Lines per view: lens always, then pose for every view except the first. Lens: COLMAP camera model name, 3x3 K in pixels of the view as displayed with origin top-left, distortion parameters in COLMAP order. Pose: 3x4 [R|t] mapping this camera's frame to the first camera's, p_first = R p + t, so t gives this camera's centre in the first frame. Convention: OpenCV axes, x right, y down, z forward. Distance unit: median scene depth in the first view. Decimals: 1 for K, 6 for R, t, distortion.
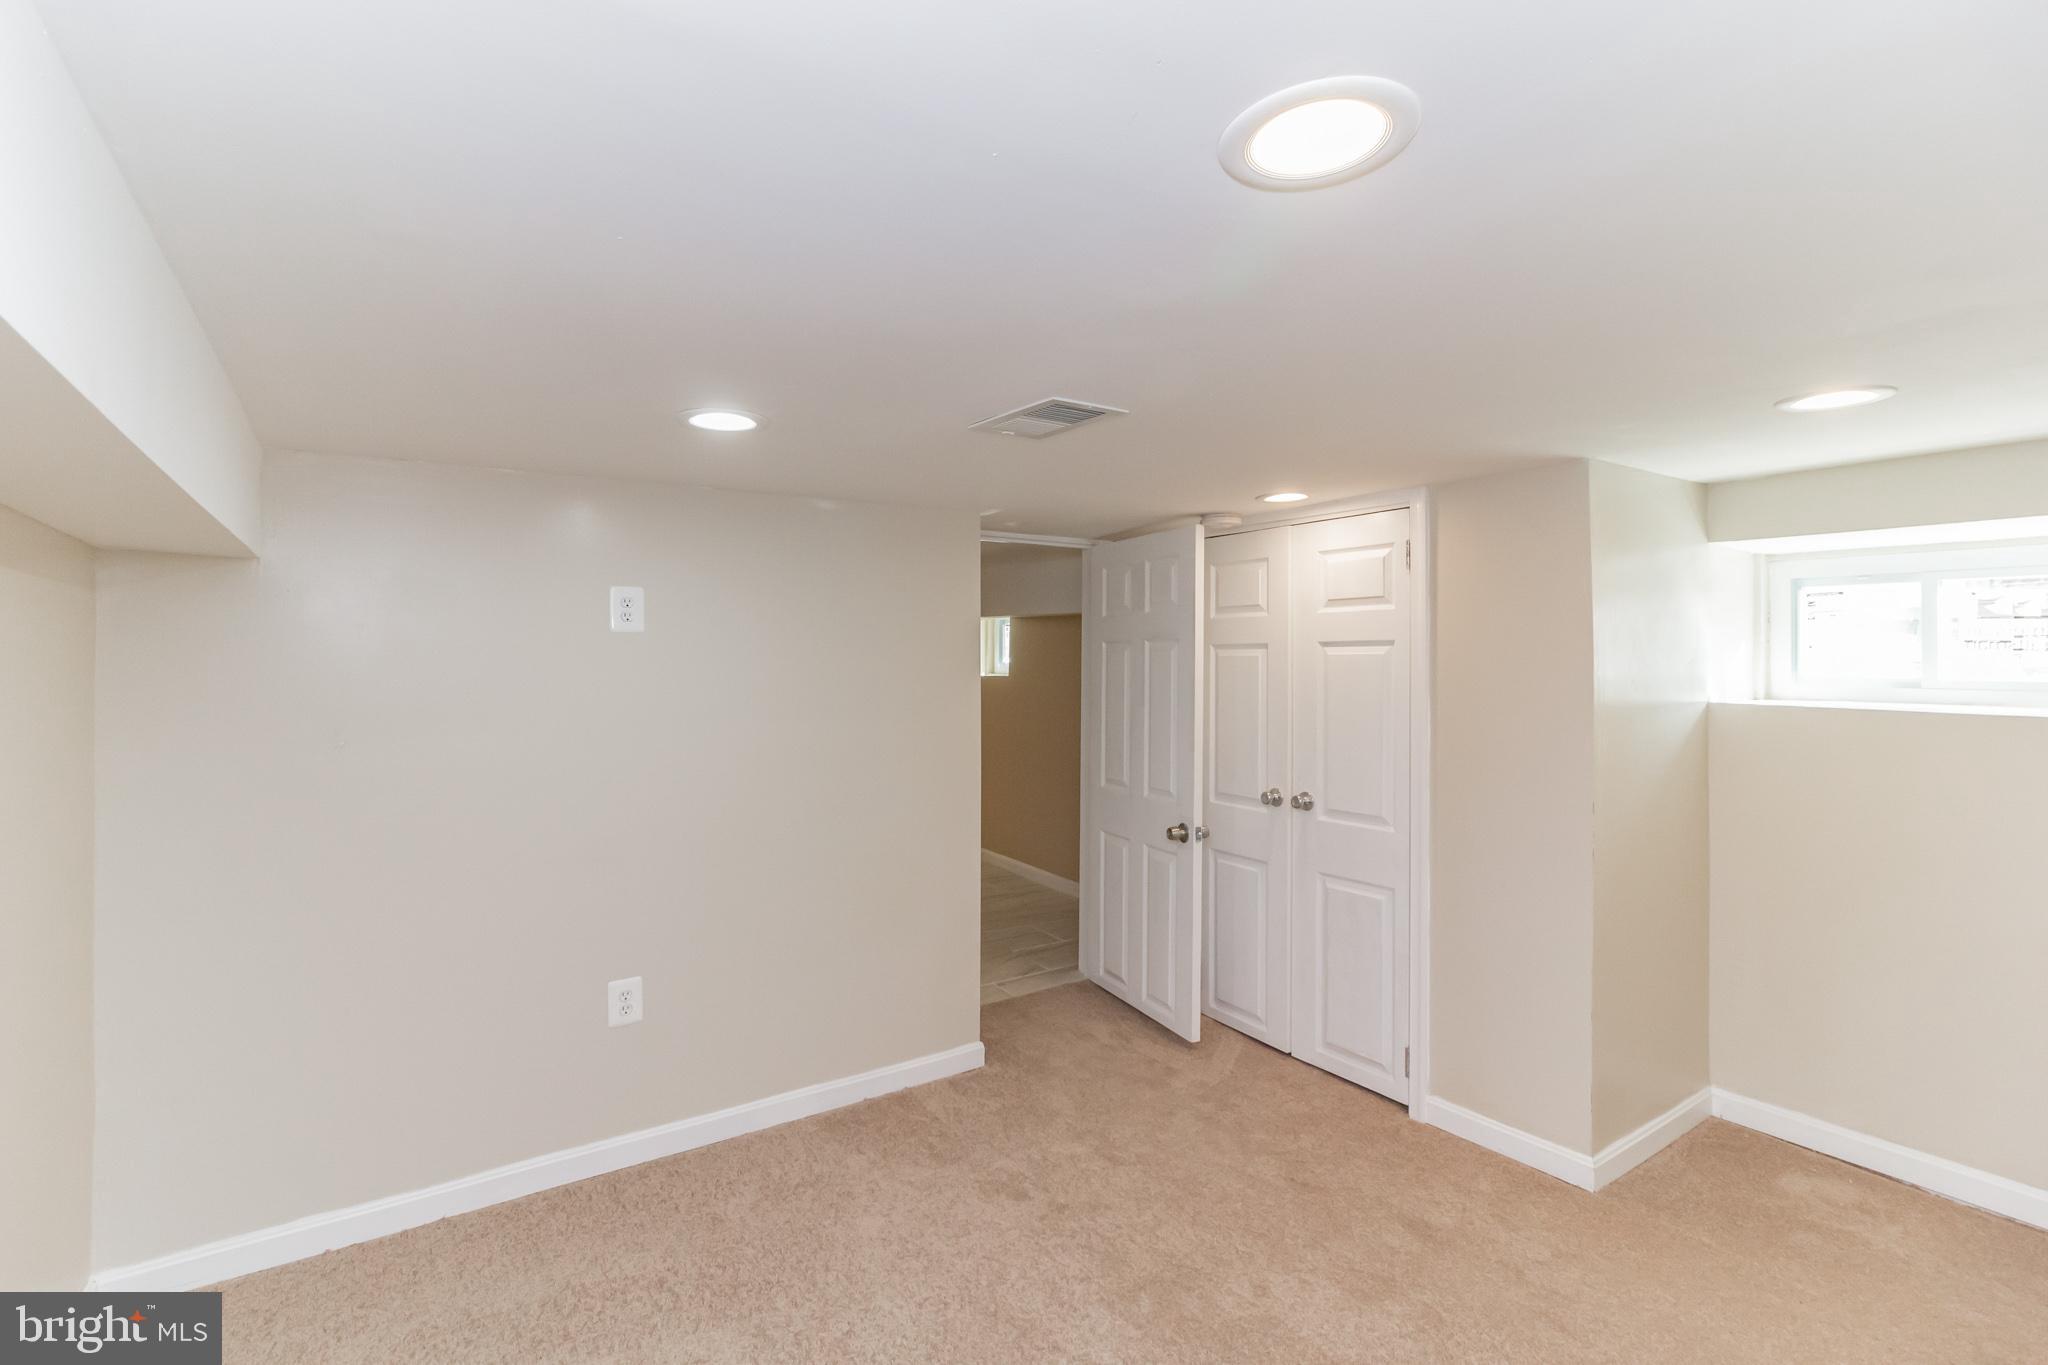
lens RADIAL K [[958.6, 0, 1024.0], [0, 958.6, 661.3], [0, 0, 1]] dist [-0.000584, -0.000272]
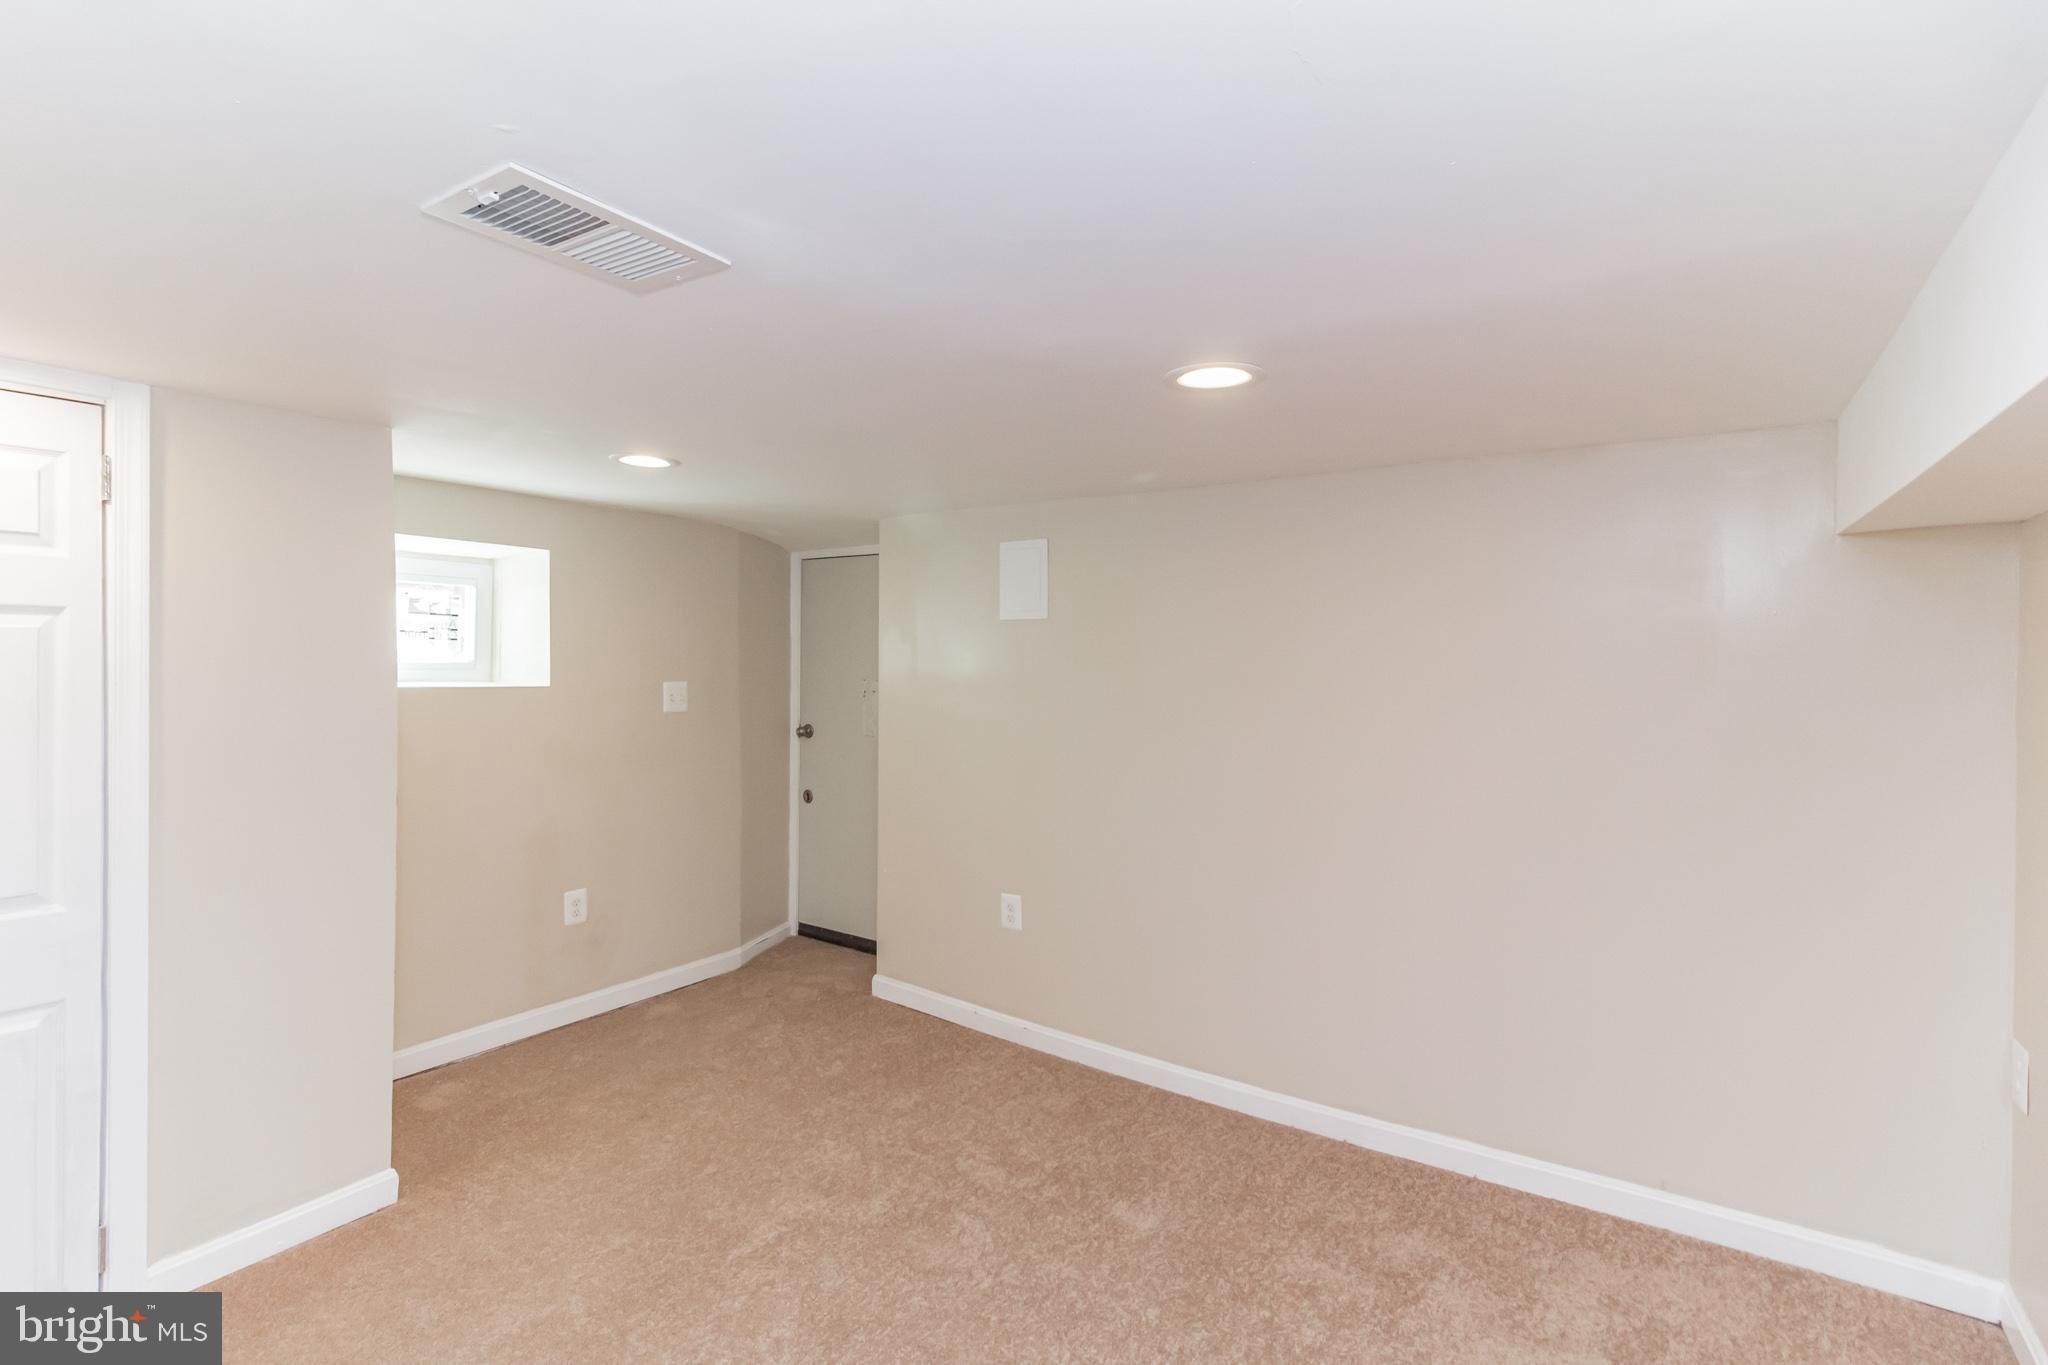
lens RADIAL K [[958.6, 0, 1024.0], [0, 958.6, 661.3], [0, 0, 1]] dist [-0.000584, -0.000272]
pose [[-0.384130, -0.006764, 0.923254, -0.488105], [-0.007531, 0.999963, 0.004193, 0.007539], [-0.923248, -0.005342, -0.384167, 0.738502]]
